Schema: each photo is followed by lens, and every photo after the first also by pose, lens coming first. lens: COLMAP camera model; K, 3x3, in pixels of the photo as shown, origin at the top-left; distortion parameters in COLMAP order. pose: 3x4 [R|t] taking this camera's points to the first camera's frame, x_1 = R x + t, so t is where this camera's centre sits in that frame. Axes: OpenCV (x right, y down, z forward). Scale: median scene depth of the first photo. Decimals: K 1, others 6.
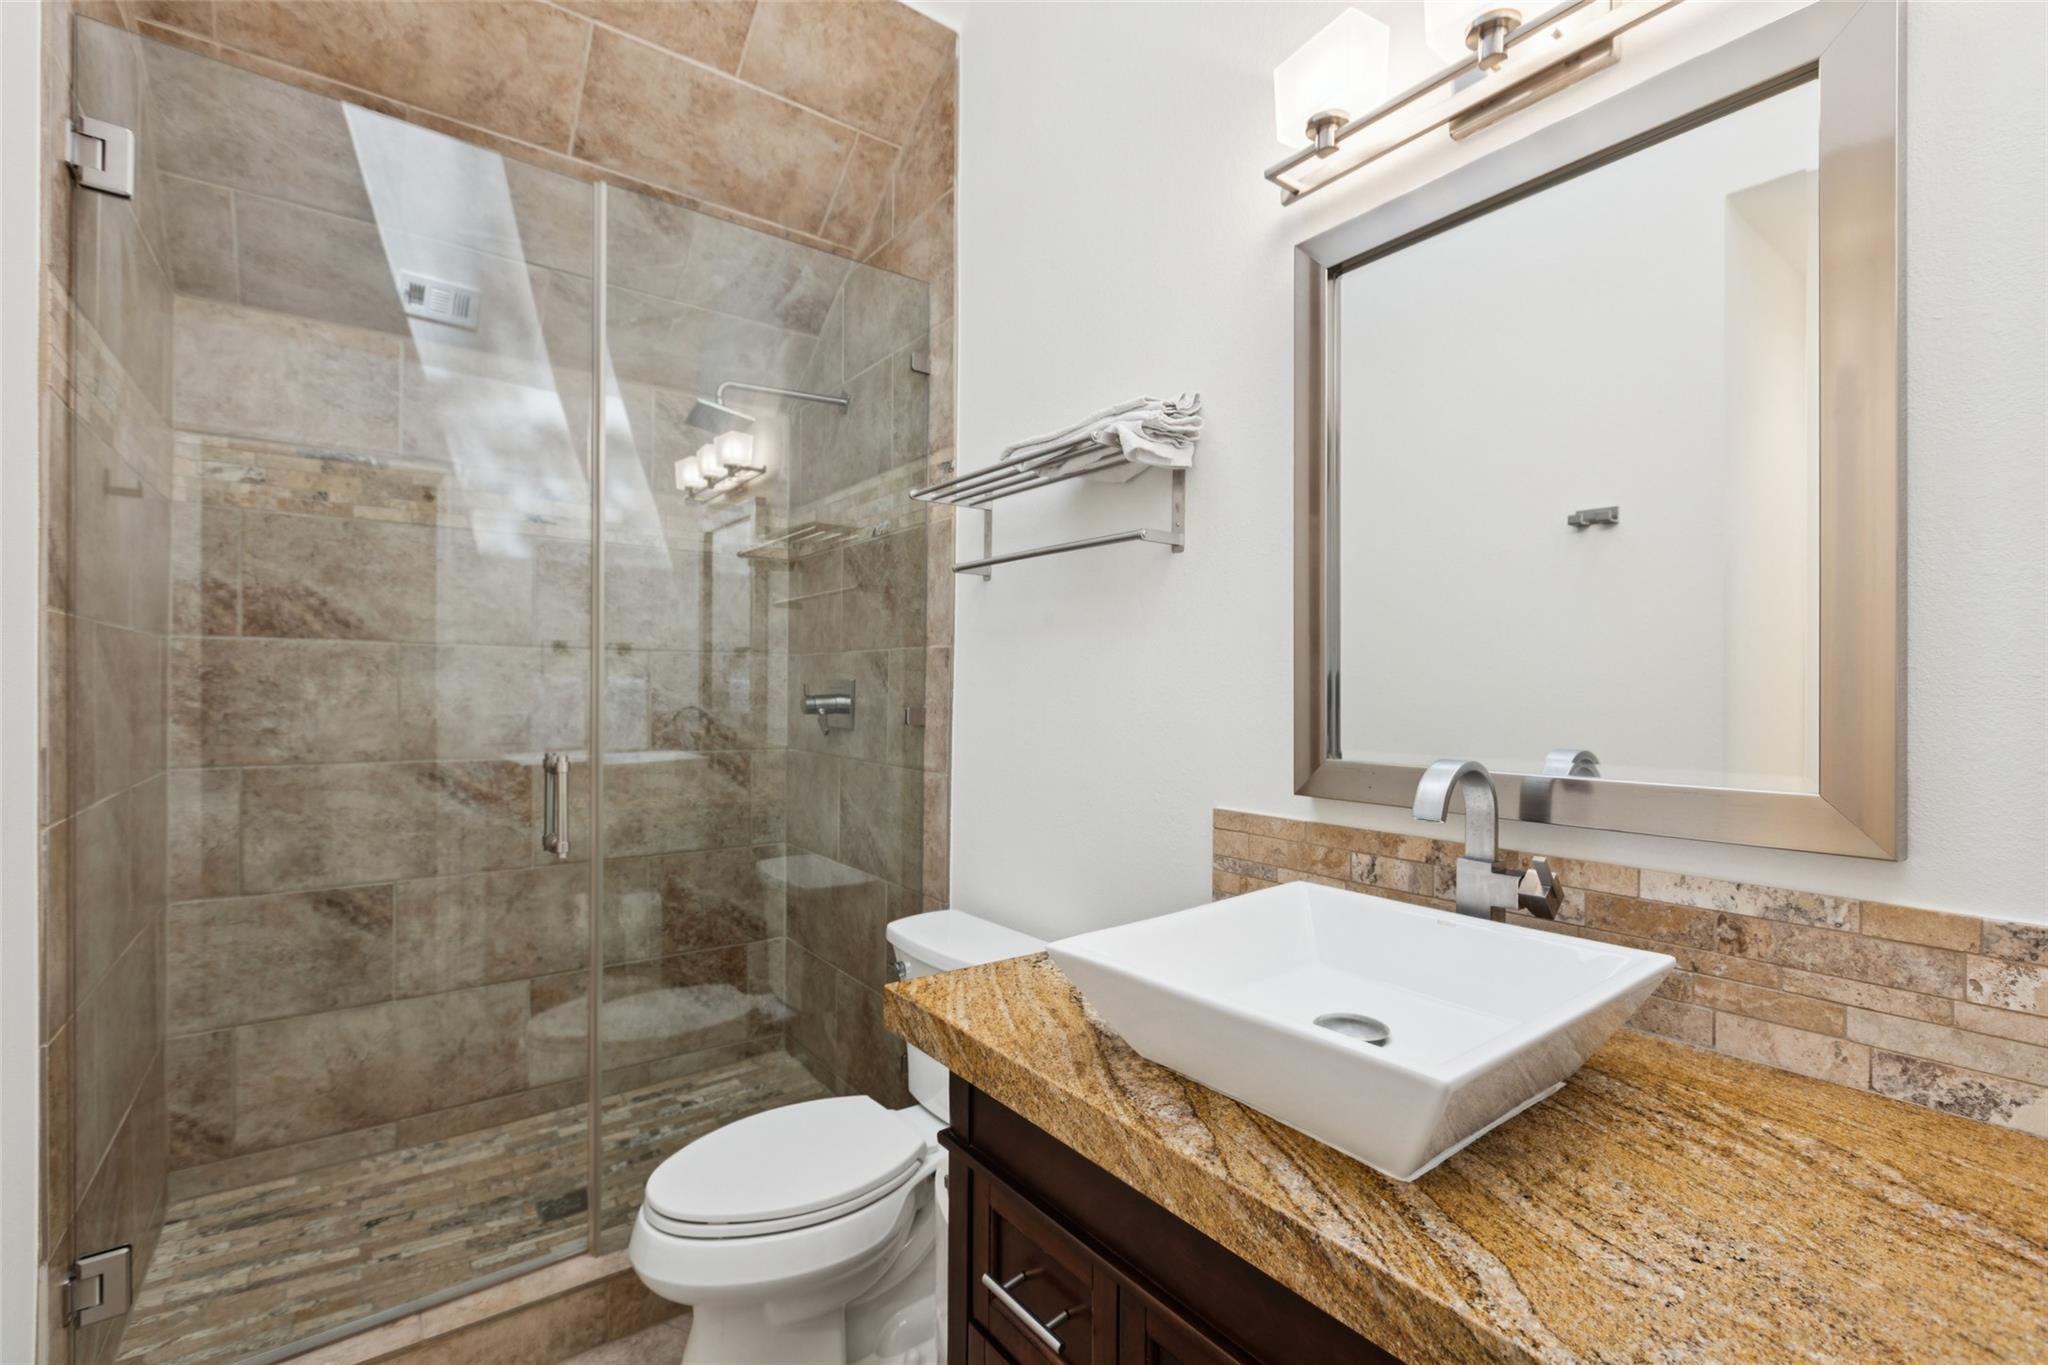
lens RADIAL K [[915.7, 0, 1031.0], [0, 915.7, 678.3], [0, 0, 1]] dist [0.002169, 0.000522]
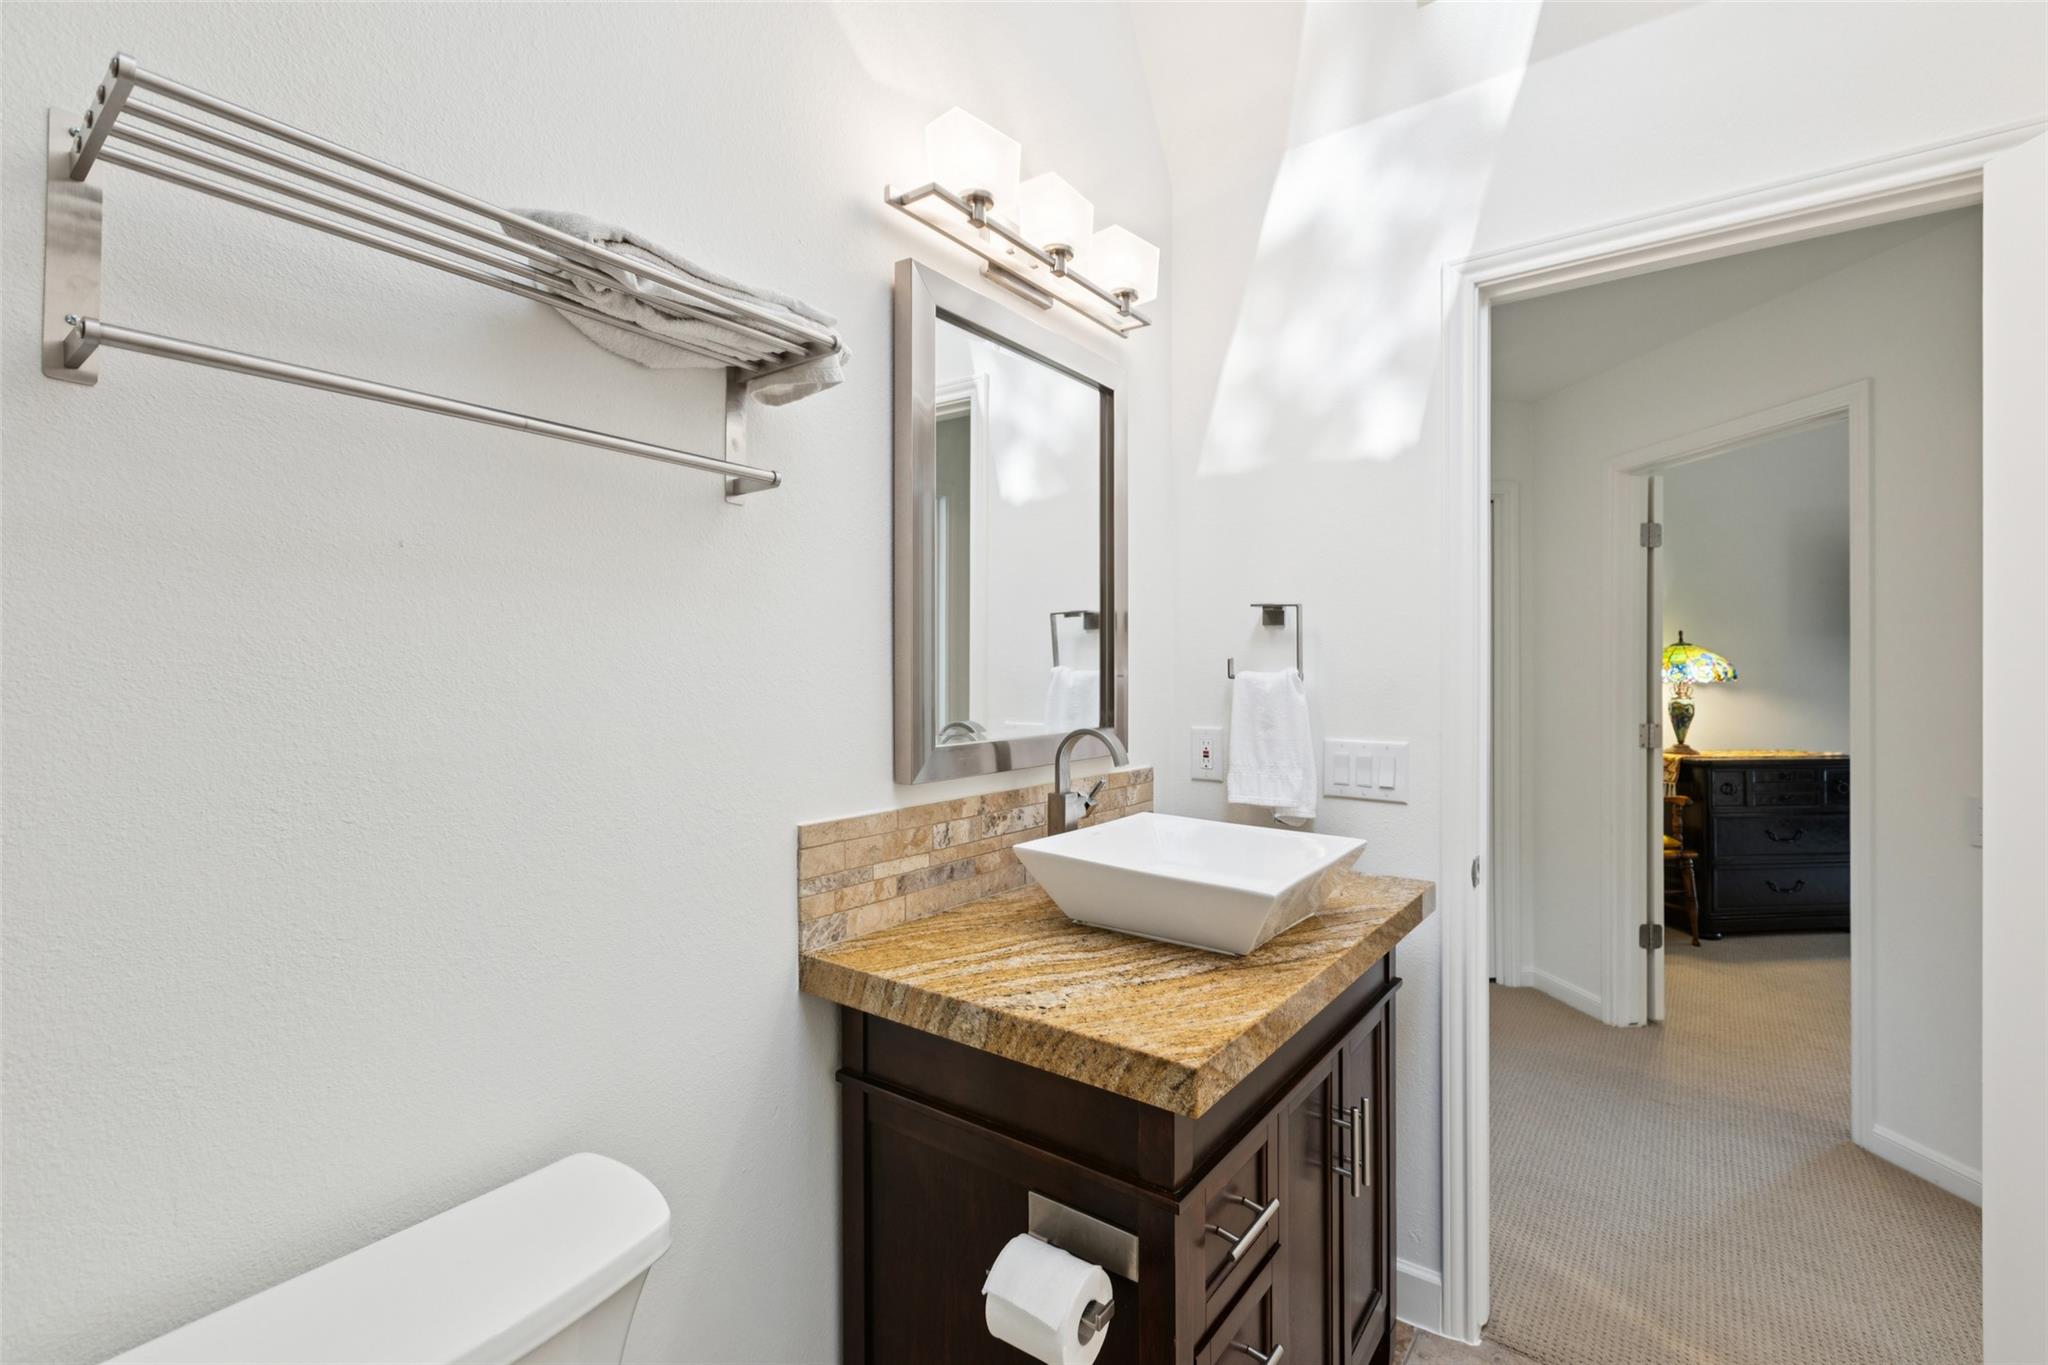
lens RADIAL K [[915.7, 0, 1031.0], [0, 915.7, 678.3], [0, 0, 1]] dist [0.002169, 0.000522]
pose [[-0.293467, -0.003671, 0.955962, -0.931500], [-0.005987, 0.999980, 0.002002, 0.006729], [-0.955950, -0.005136, -0.293484, 1.481600]]
